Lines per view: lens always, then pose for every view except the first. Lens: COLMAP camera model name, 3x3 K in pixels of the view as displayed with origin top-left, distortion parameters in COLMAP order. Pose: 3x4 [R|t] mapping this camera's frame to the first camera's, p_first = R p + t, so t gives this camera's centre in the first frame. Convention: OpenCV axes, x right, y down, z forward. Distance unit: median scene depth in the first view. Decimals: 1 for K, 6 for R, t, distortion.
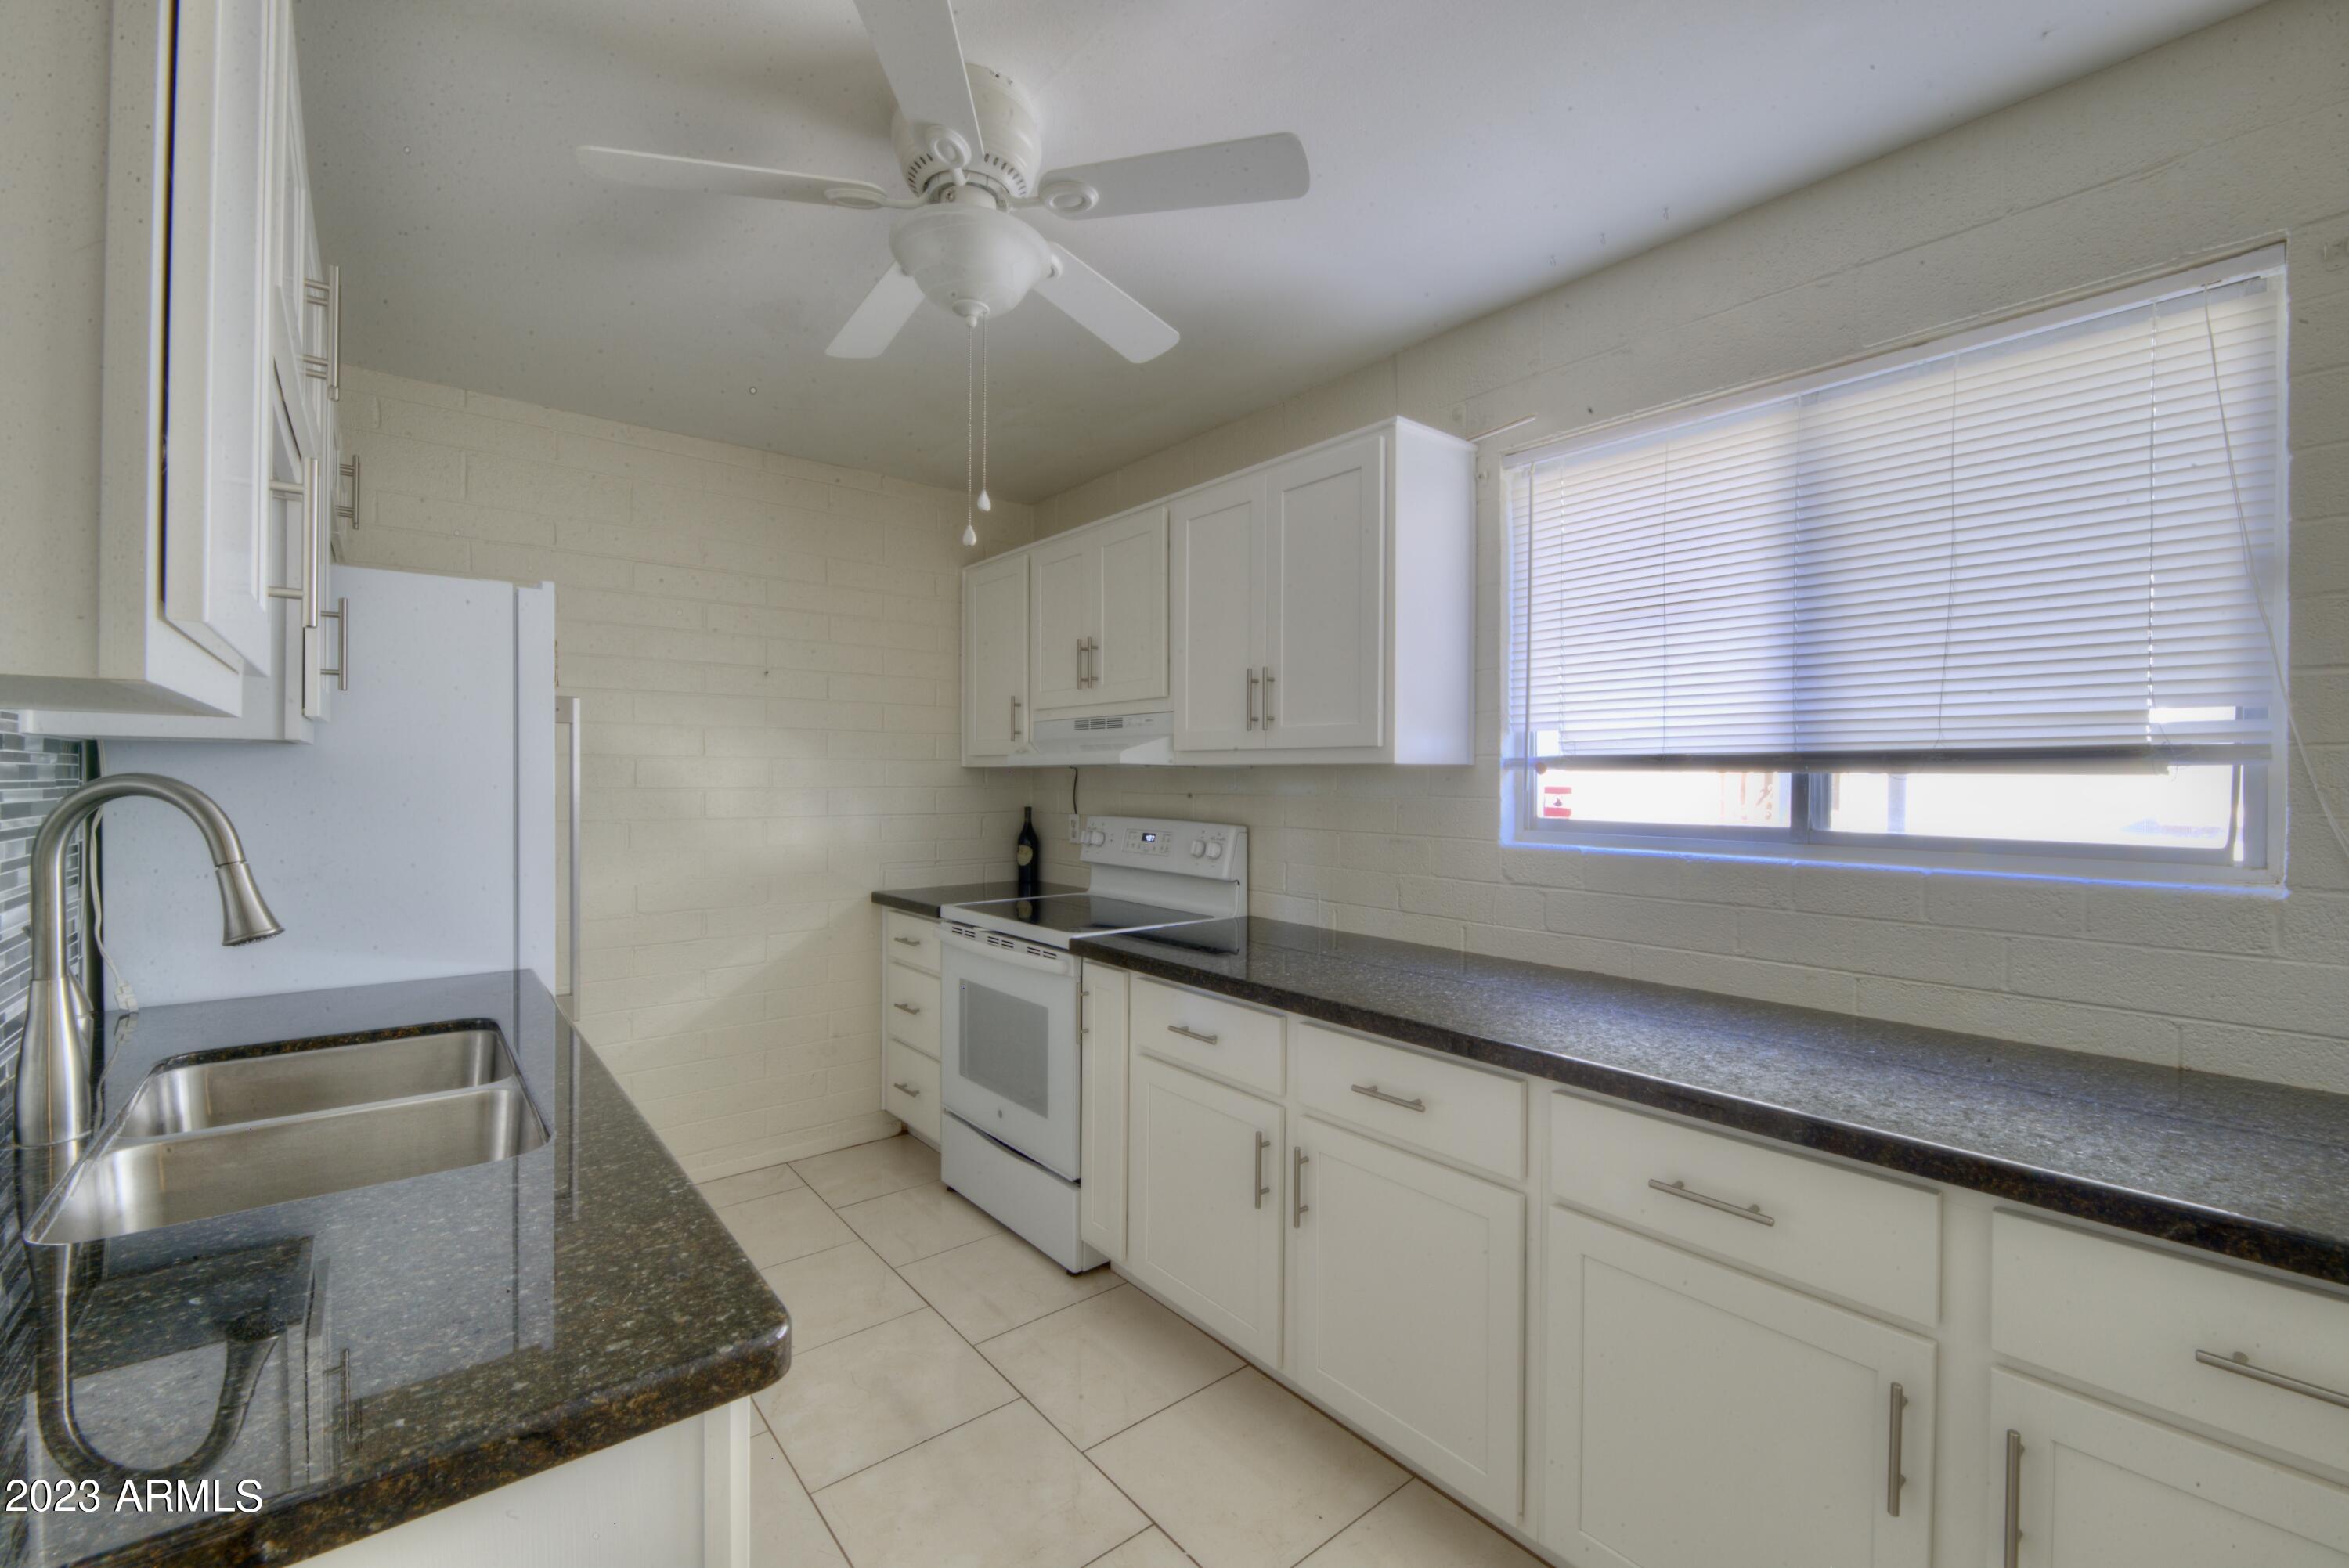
lens RADIAL K [[963.7, 0, 1173.6], [0, 963.7, 780.8], [0, 0, 1]] dist [0.001453, 0.000030]
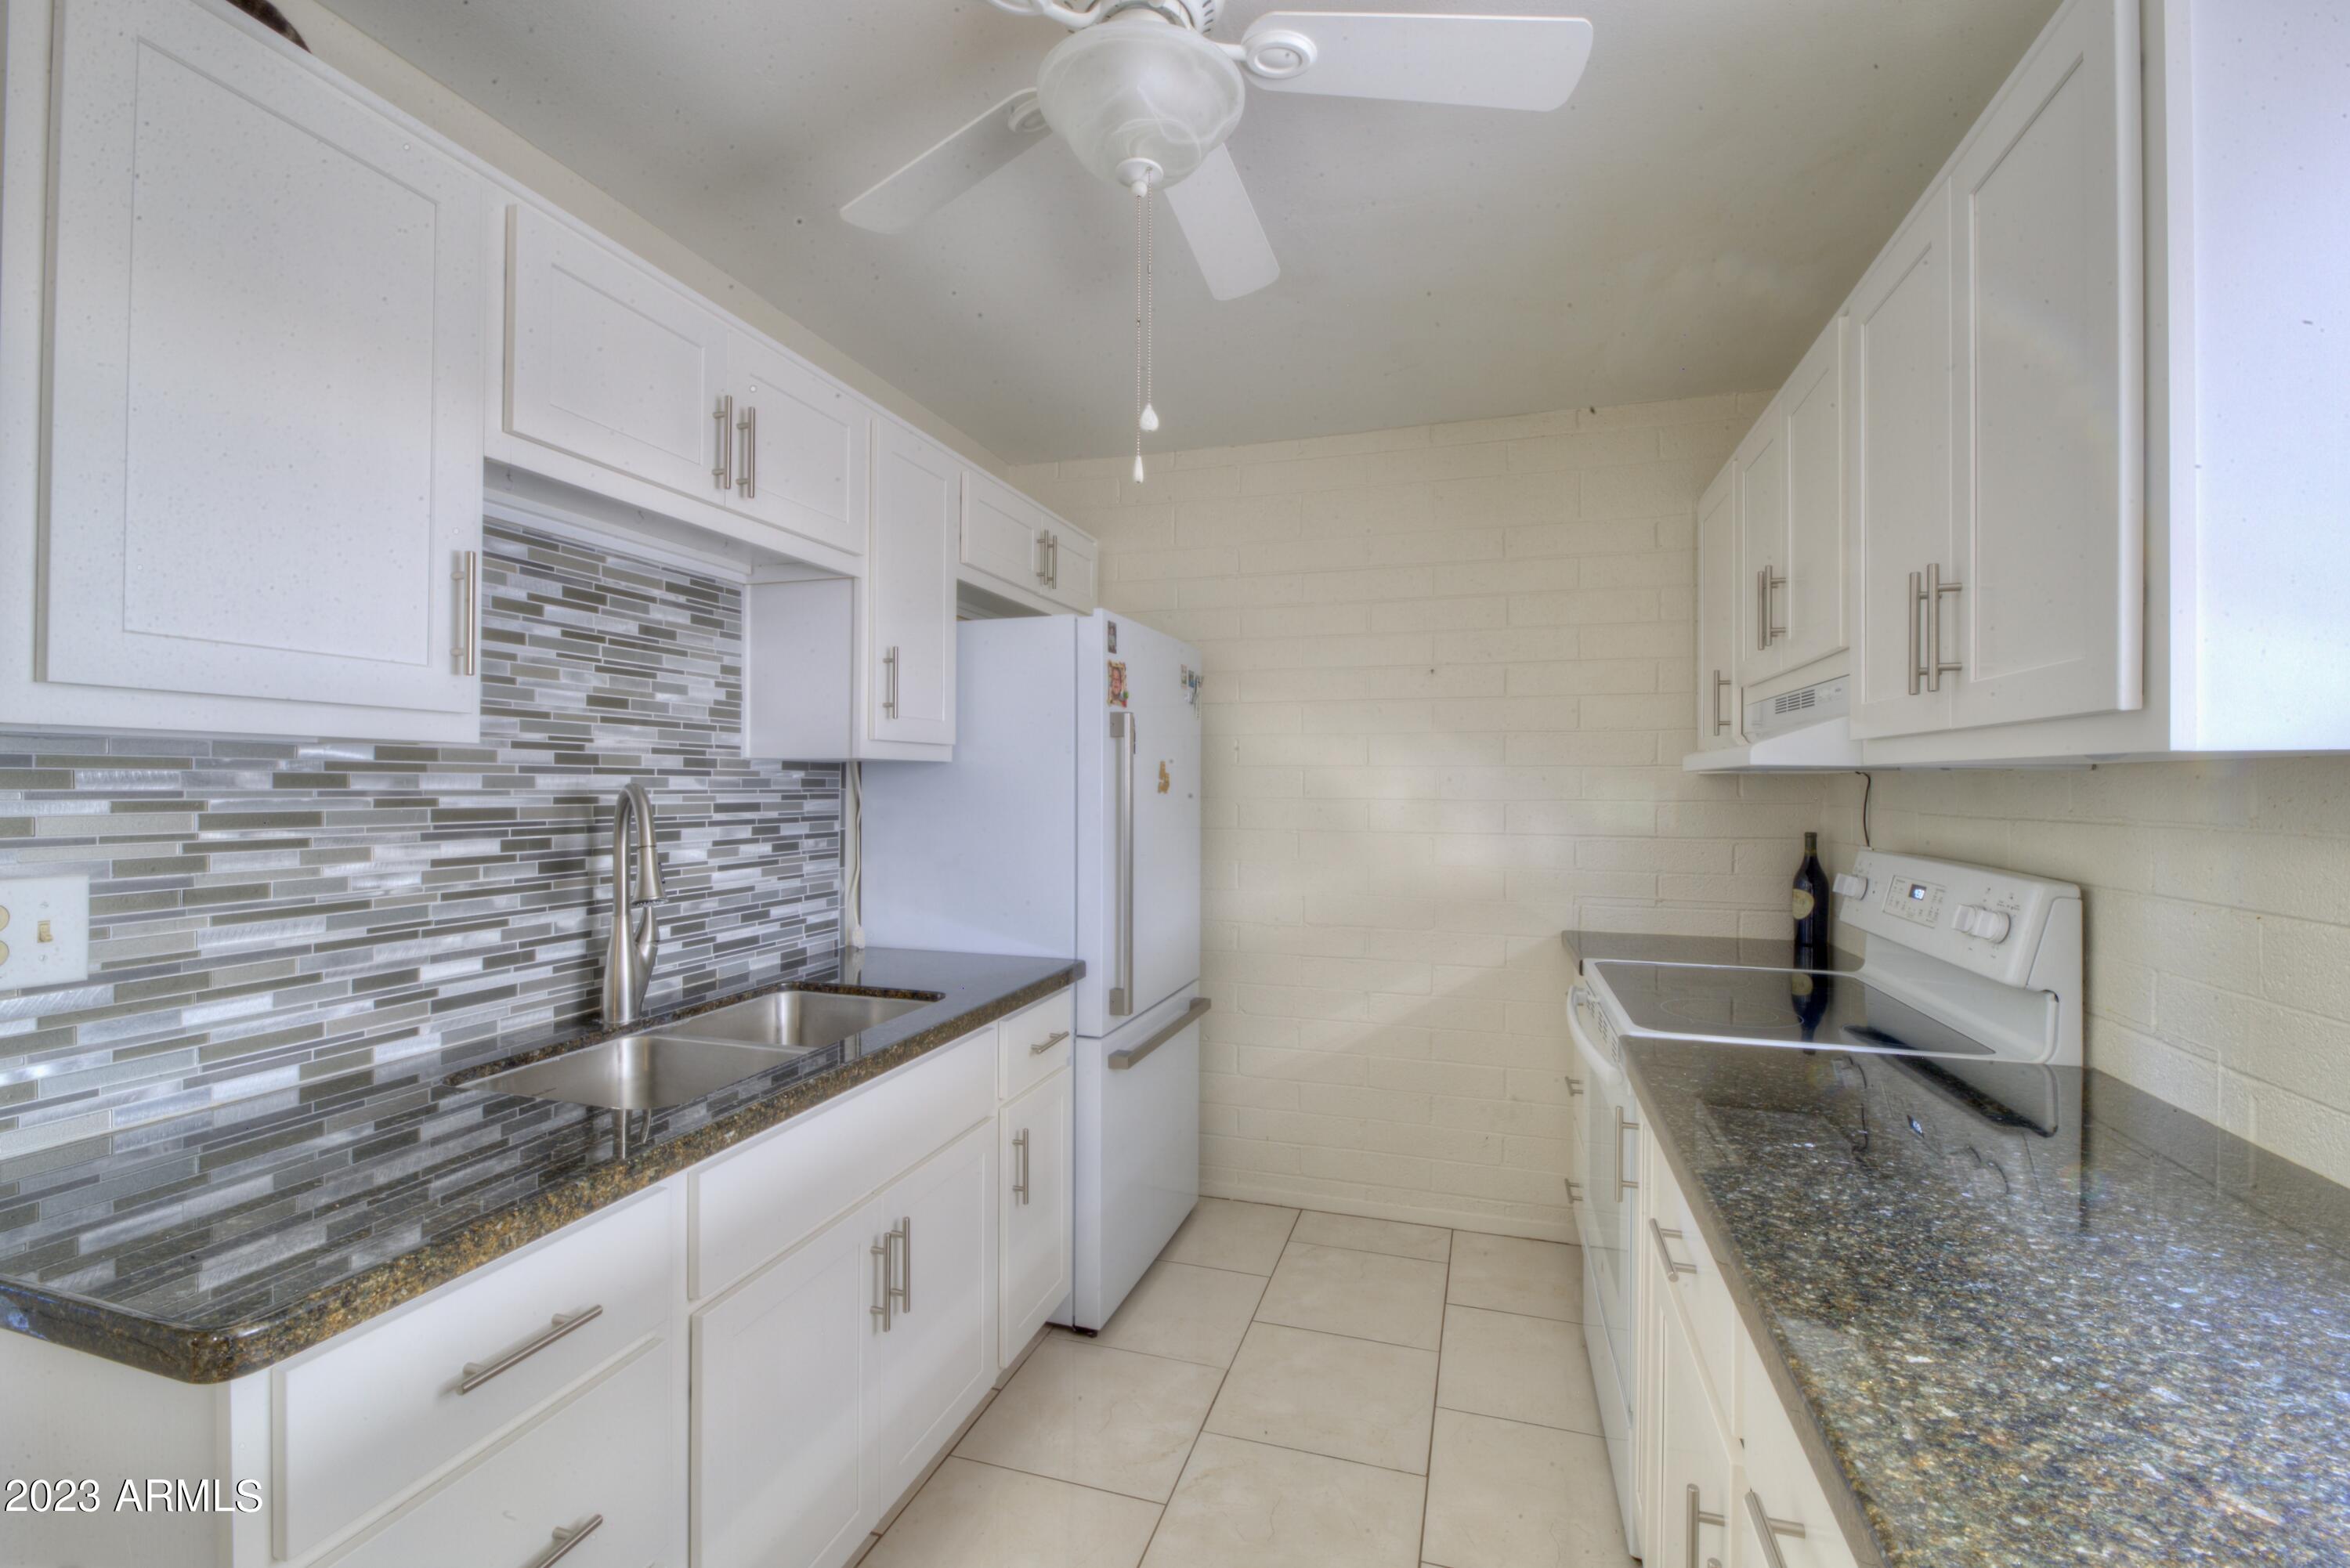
lens RADIAL K [[1016.3, 0, 1176.1], [0, 1016.3, 783.0], [0, 0, 1]] dist [-0.001370, -0.000229]
pose [[0.546986, -0.003703, -0.837134, 0.246059], [-0.004919, 0.999959, -0.007637, 0.000063], [0.837127, 0.008296, 0.546945, 0.300103]]
